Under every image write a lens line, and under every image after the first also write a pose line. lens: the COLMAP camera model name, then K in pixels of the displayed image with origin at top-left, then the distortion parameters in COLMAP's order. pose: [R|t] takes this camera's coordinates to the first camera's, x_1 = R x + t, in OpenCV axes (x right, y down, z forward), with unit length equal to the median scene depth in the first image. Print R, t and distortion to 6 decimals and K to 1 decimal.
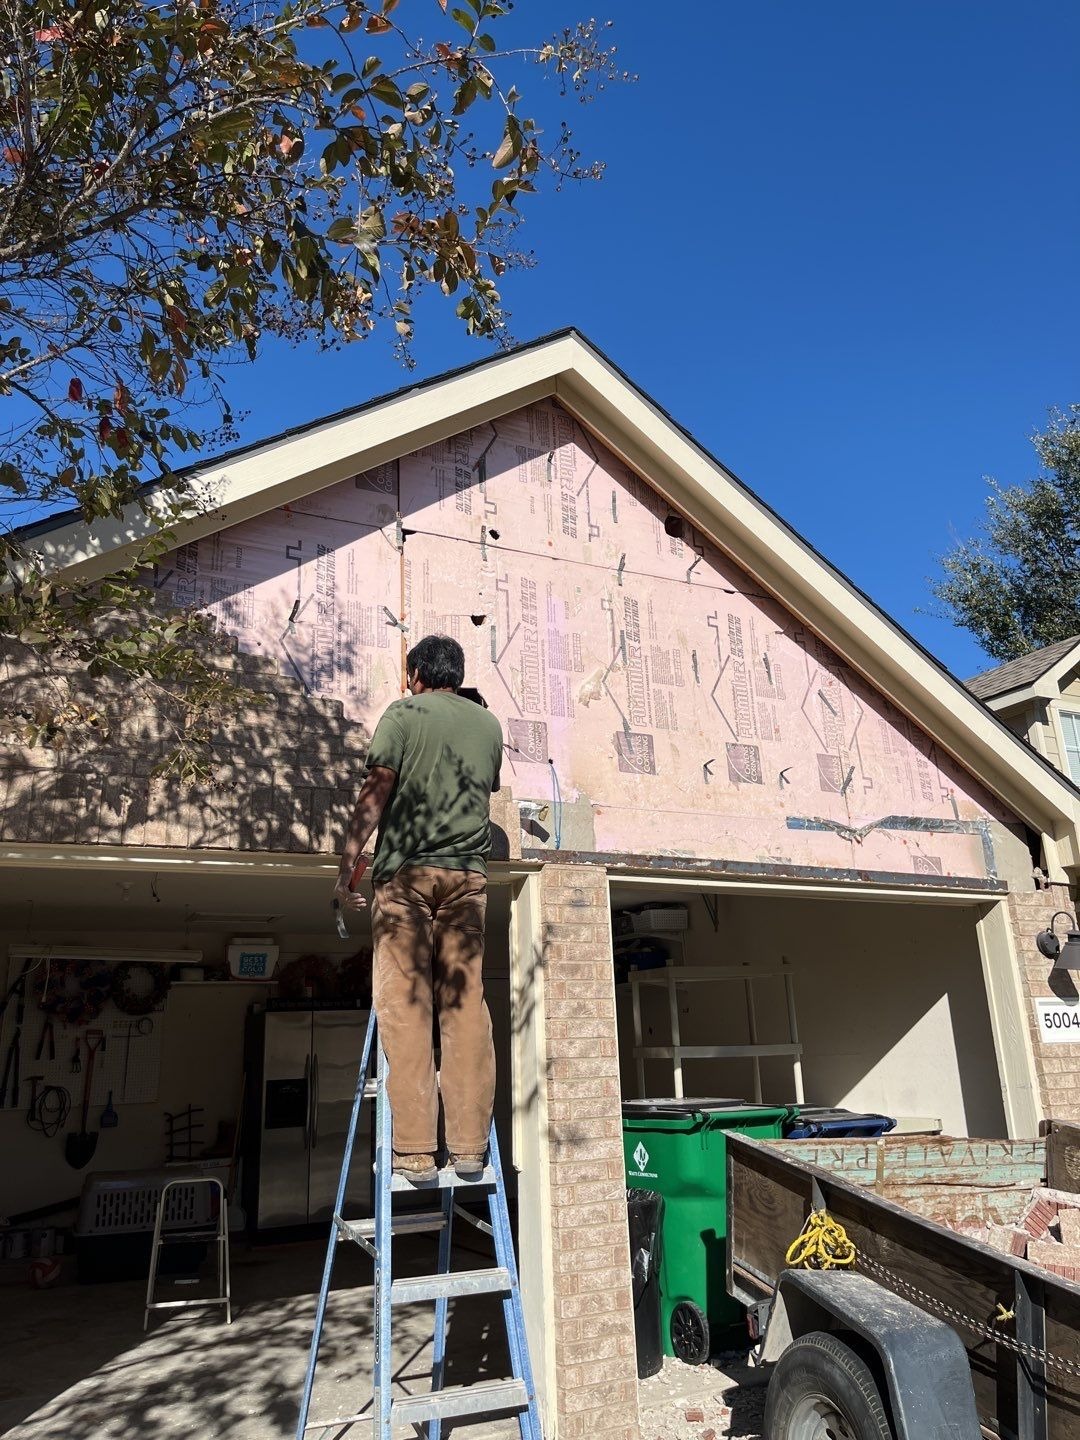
lens RADIAL K [[1079.6, 0, 533.7], [0, 1079.6, 711.3], [0, 0, 1]] dist [0.051084, -0.057990]
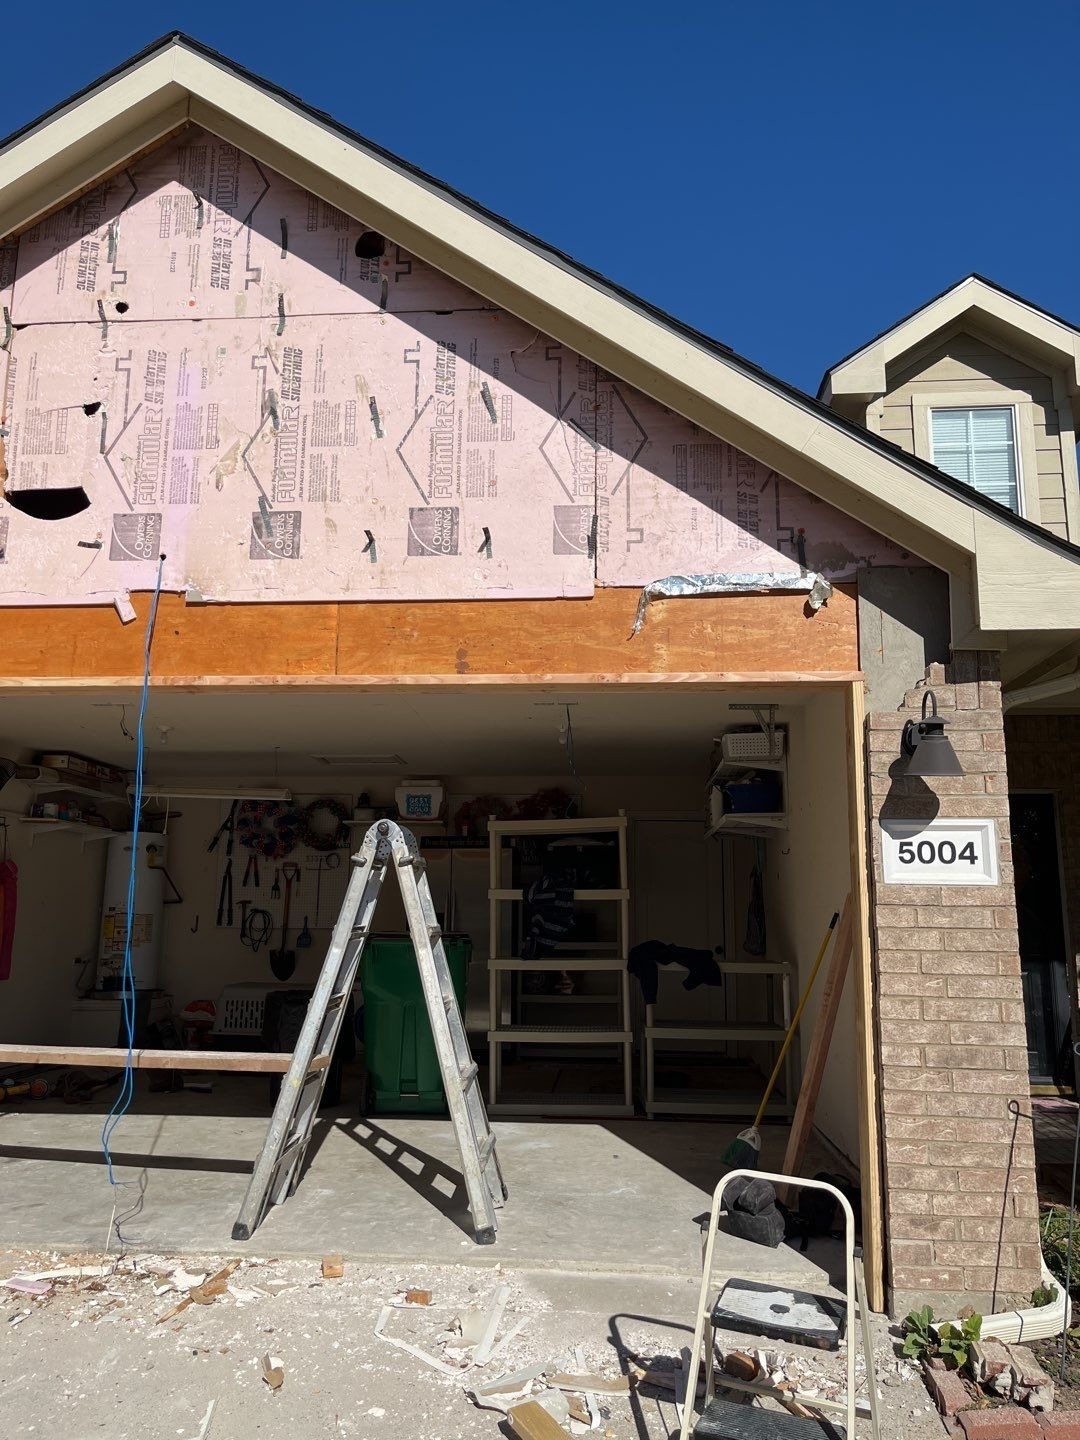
lens RADIAL K [[1079.6, 0, 542.6], [0, 1079.6, 719.0], [0, 0, 1]] dist [0.051084, -0.057990]
pose [[0.854229, -0.052422, -0.517248, 0.628698], [0.119709, 0.988003, 0.097565, 0.110213], [0.505928, -0.145262, 0.850256, 0.329920]]
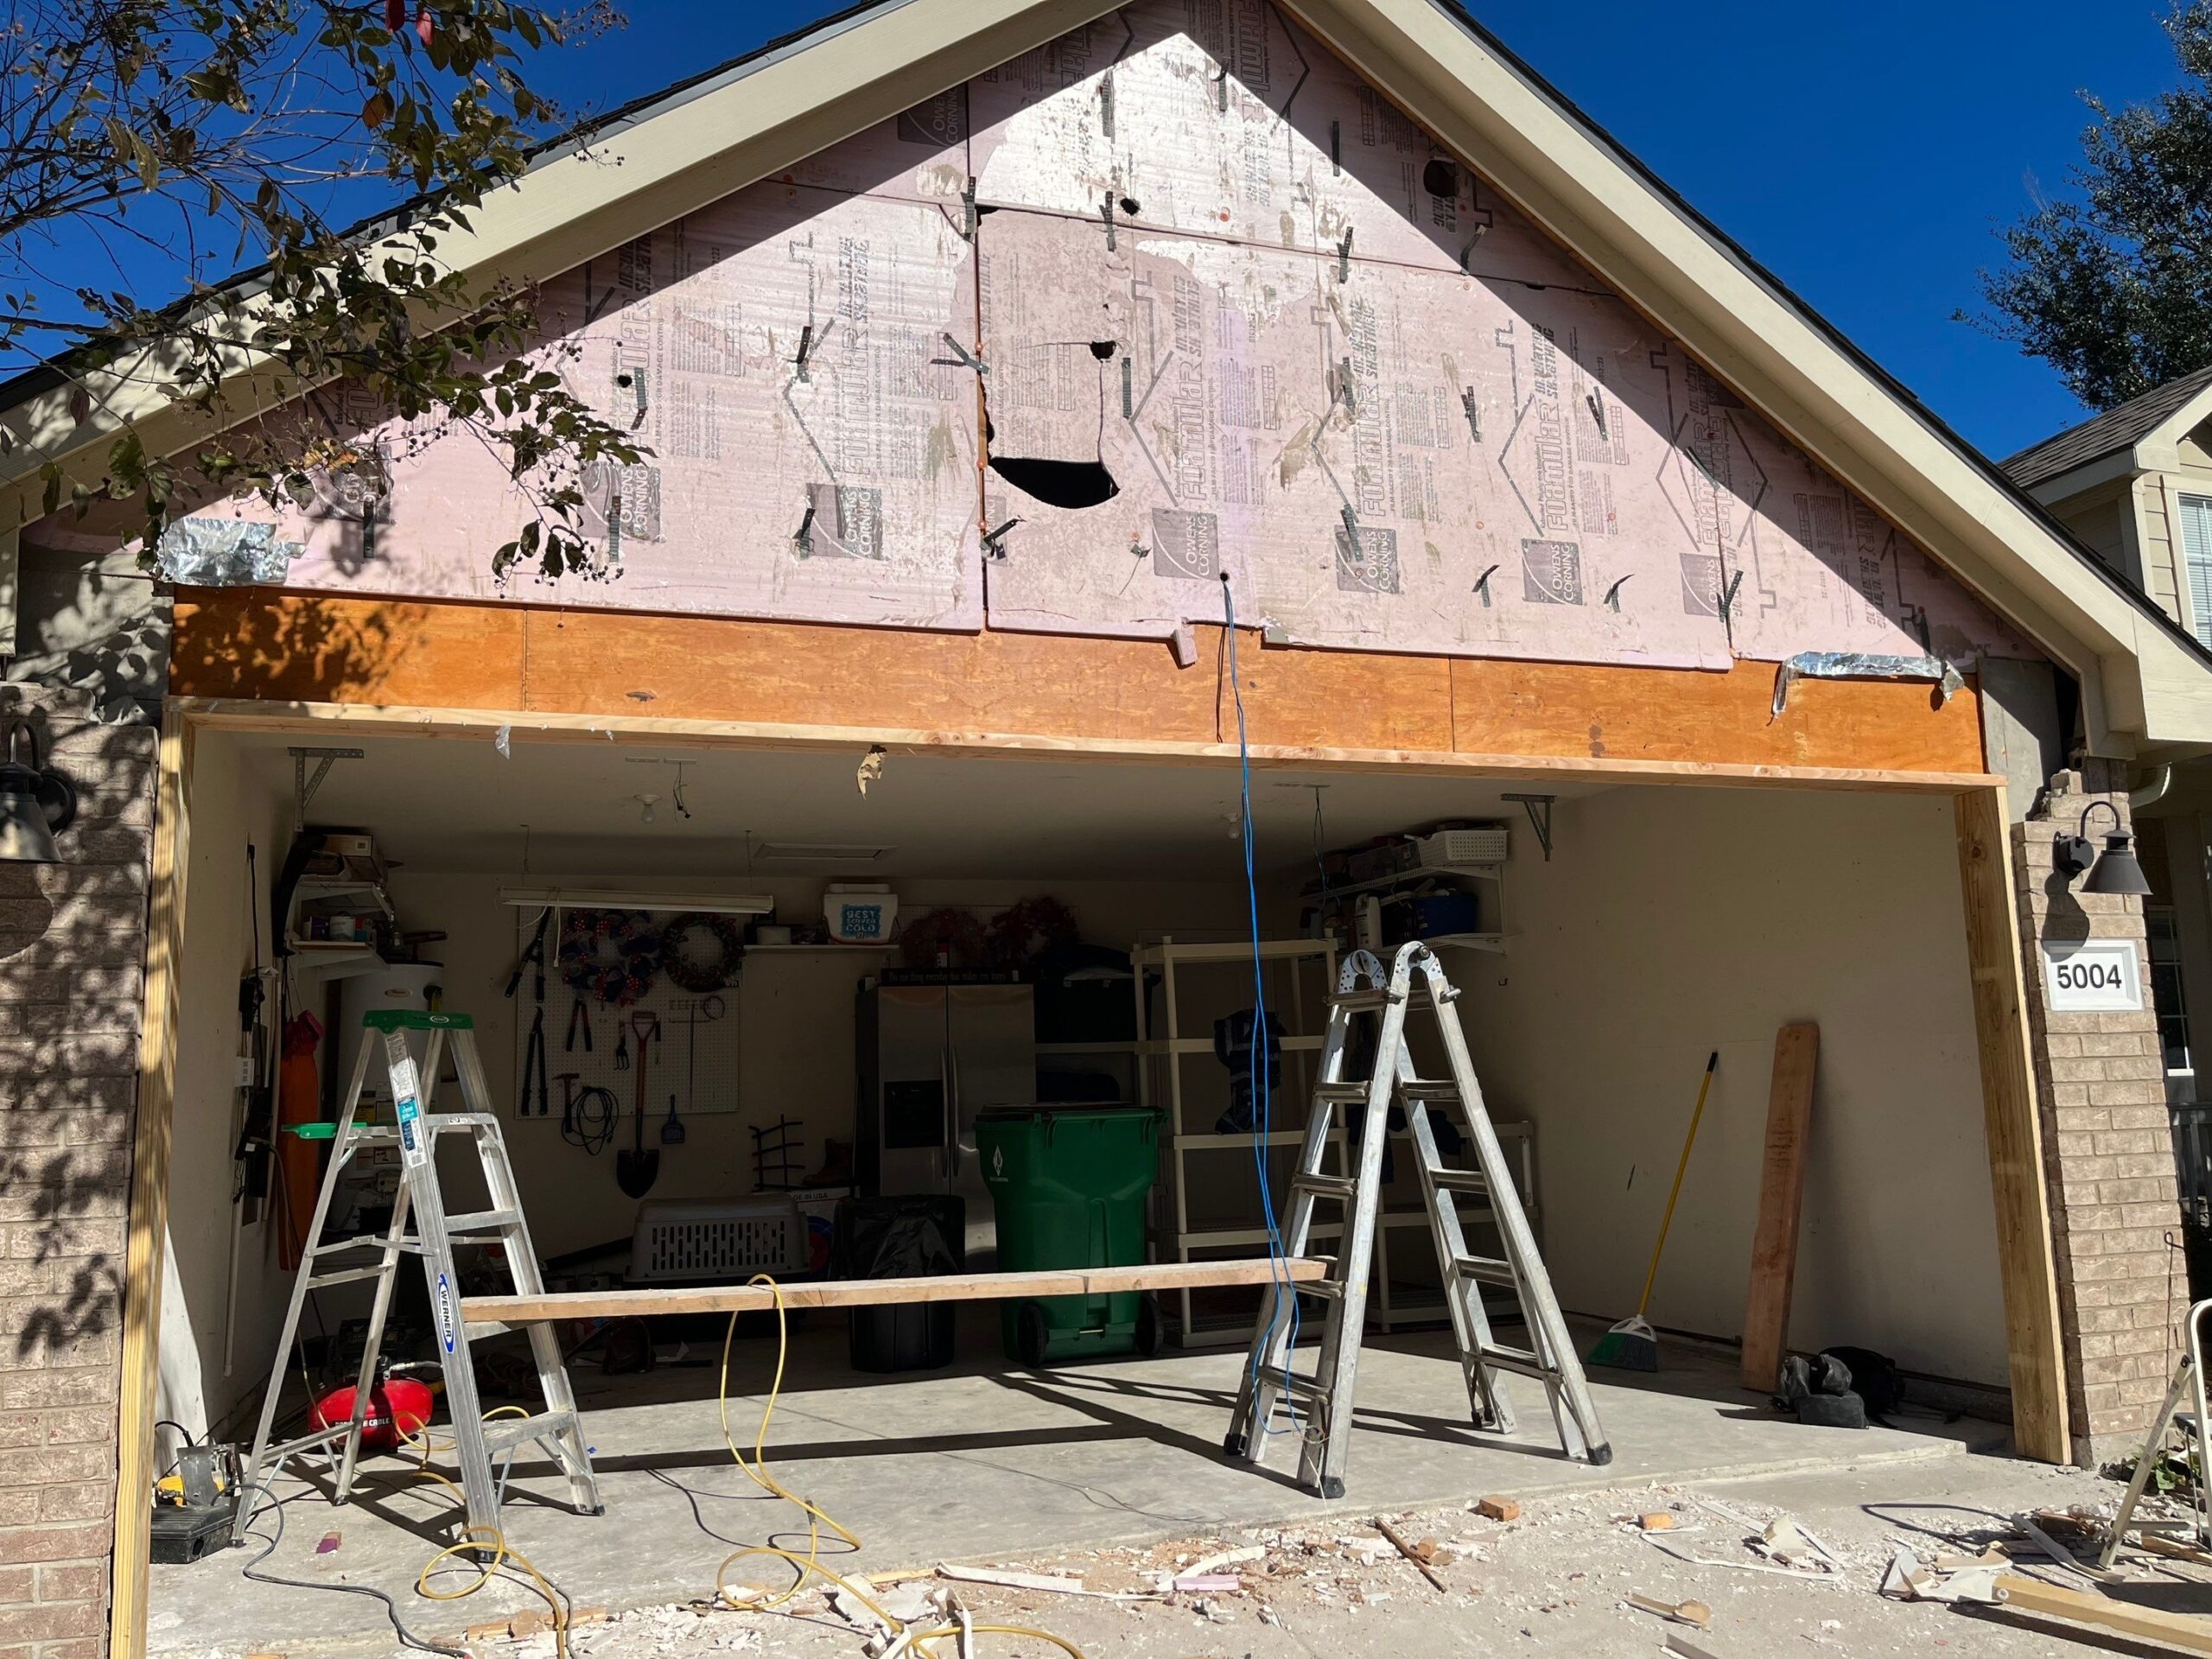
lens RADIAL K [[1658.4, 0, 1108.7], [0, 1658.4, 831.0], [0, 0, 1]] dist [0.051084, -0.057990]
pose [[0.990116, -0.015822, -0.139356, 0.070510], [0.037566, 0.987229, 0.154816, 0.035494], [0.135127, -0.158521, 0.978065, 0.014002]]
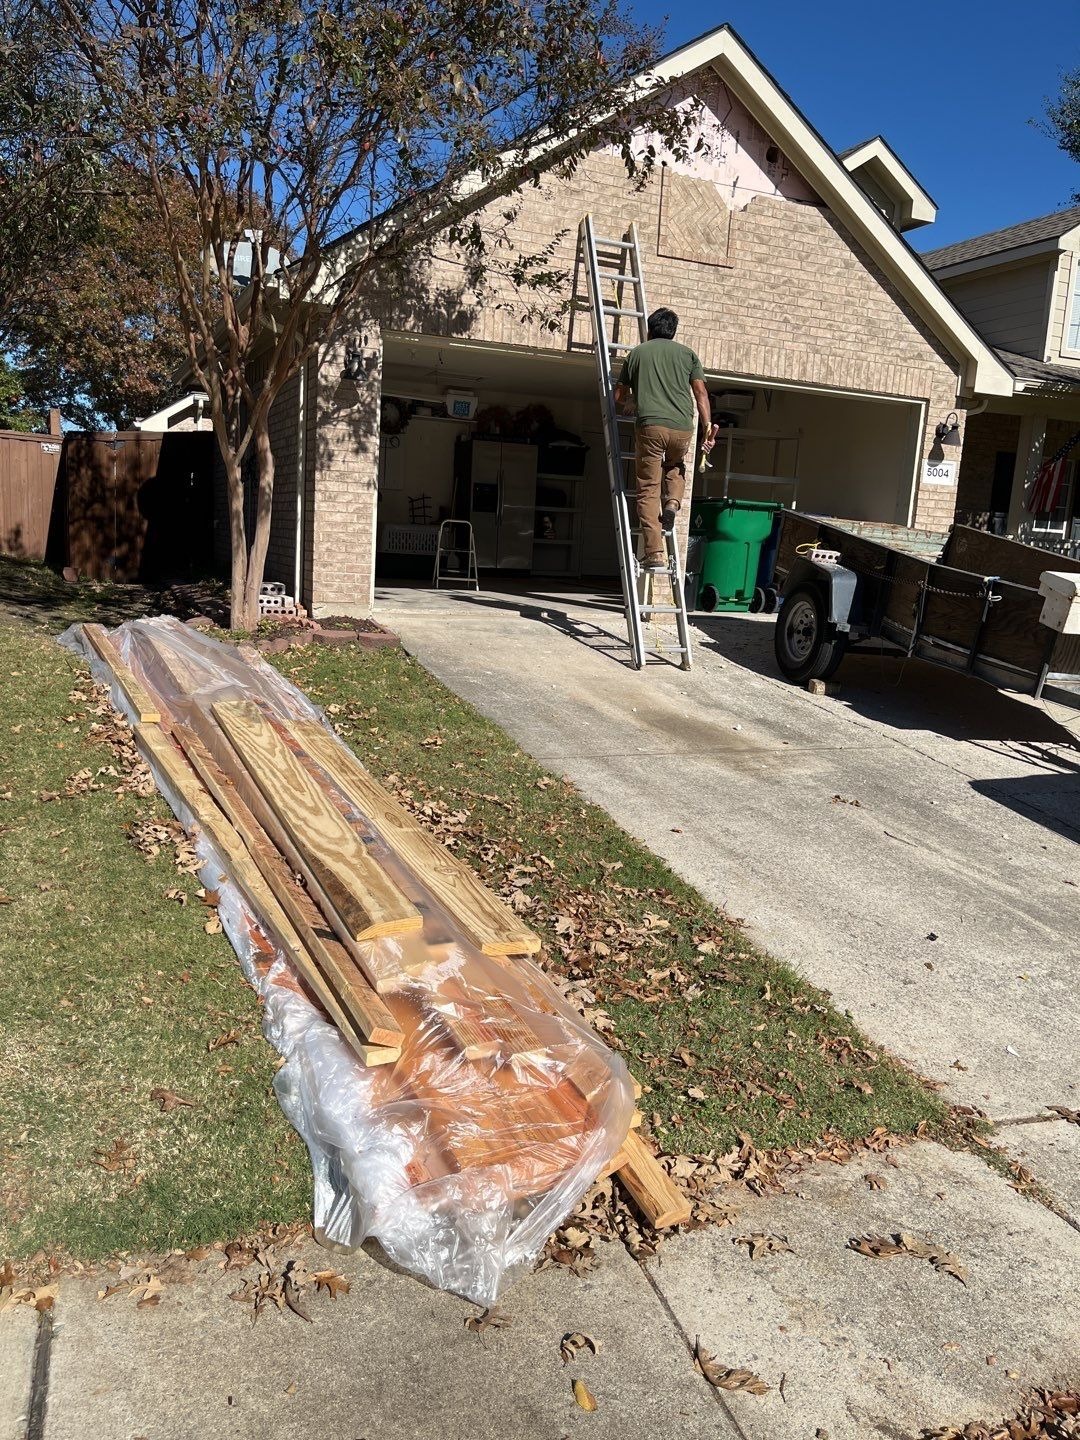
lens RADIAL K [[1079.6, 0, 543.1], [0, 1079.6, 719.5], [0, 0, 1]] dist [0.051084, -0.057990]
pose [[0.993874, 0.100619, -0.045723, -0.053669], [-0.067968, 0.882679, 0.465036, -0.158599], [0.087150, -0.459080, 0.884110, -0.879836]]
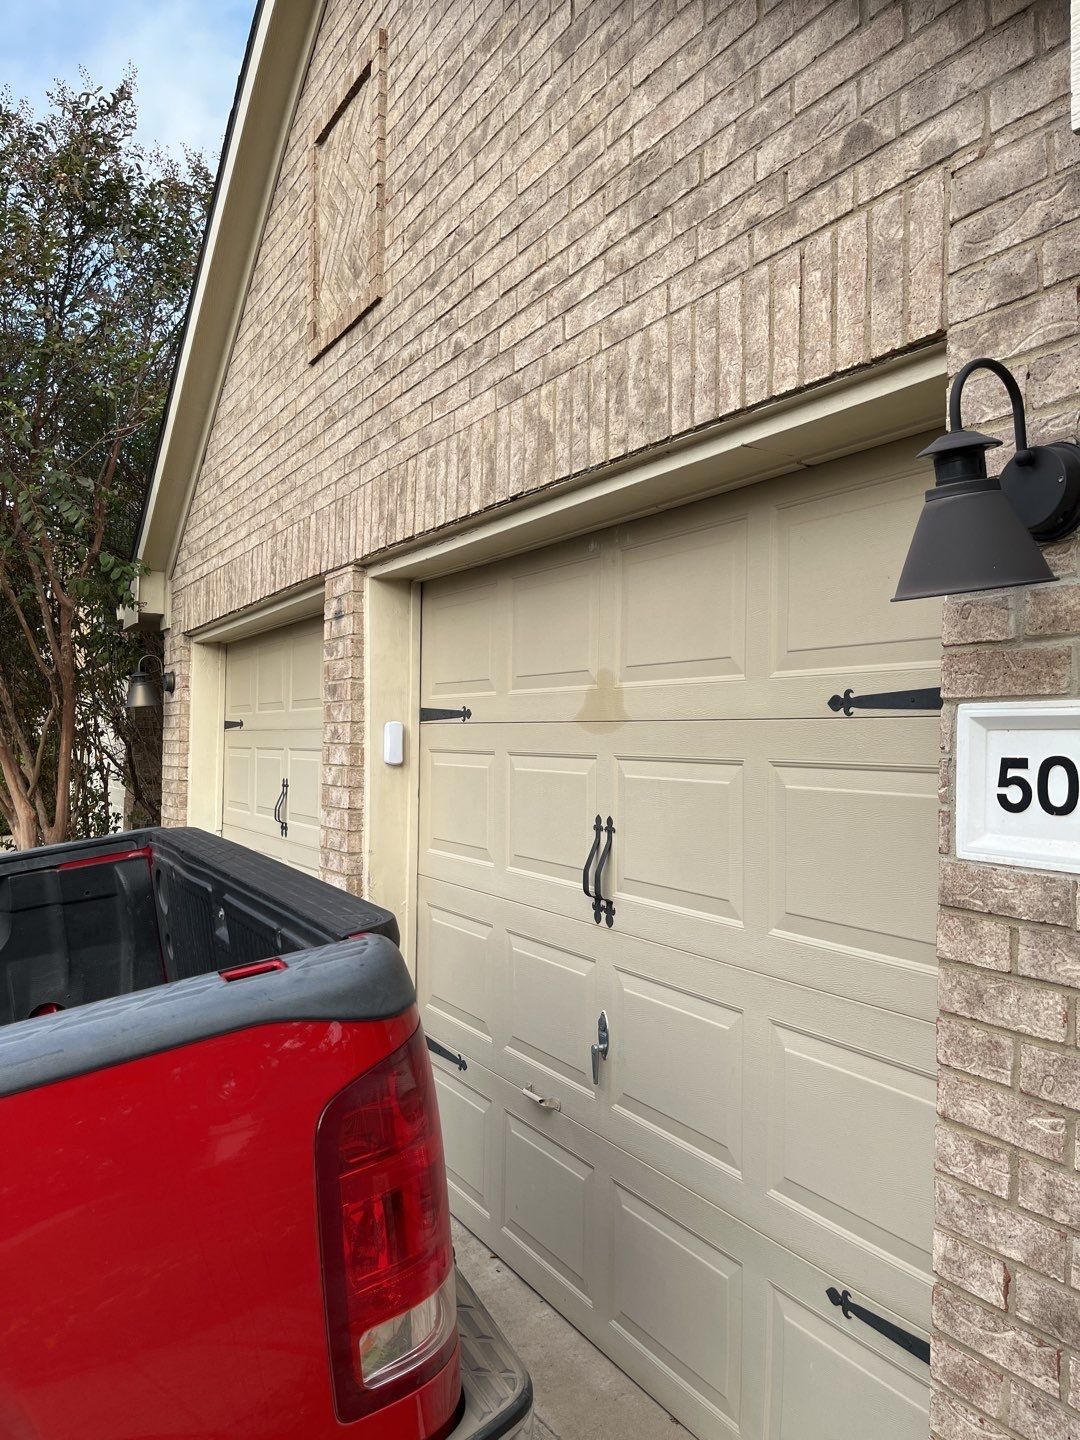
lens RADIAL K [[1079.6, 0, 549.4], [0, 1079.6, 729.6], [0, 0, 1]] dist [0.051084, -0.057990]
pose [[0.059334, 0.017019, -0.998093, 0.727215], [0.285772, 0.957718, 0.033319, 0.228928], [0.956459, -0.287204, 0.051961, 0.879457]]
